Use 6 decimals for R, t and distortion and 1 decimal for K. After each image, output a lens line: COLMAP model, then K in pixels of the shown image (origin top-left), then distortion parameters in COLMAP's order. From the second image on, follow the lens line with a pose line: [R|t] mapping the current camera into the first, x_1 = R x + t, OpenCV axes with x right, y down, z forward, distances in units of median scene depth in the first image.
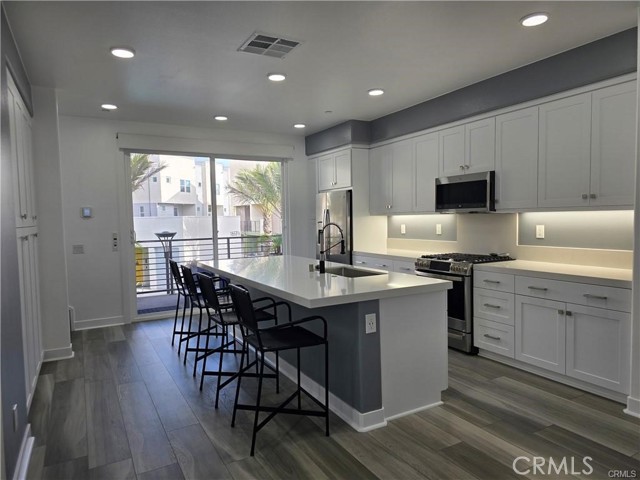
lens RADIAL K [[424.0, 0, 320.0], [0, 424.0, 240.0], [0, 0, 1]] dist [0.032712, -0.000316]
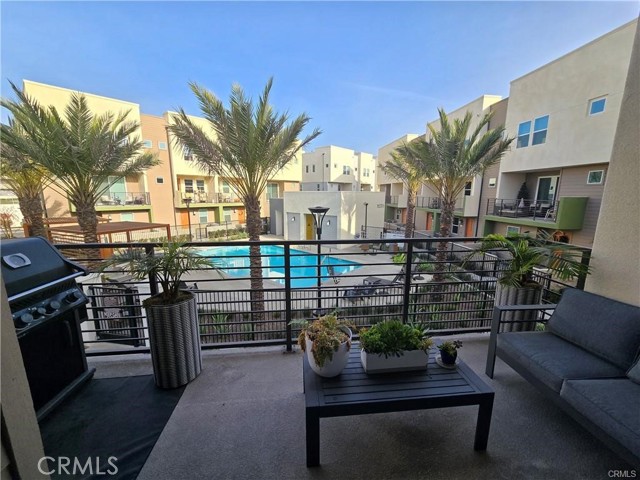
lens RADIAL K [[257.4, 0, 320.0], [0, 257.4, 240.0], [0, 0, 1]] dist [0.000214, 0.000013]
pose [[0.918027, 0.093036, -0.385448, -0.040435], [-0.042667, 0.989618, 0.137246, -0.007701], [0.394215, -0.109550, 0.912466, 0.143523]]
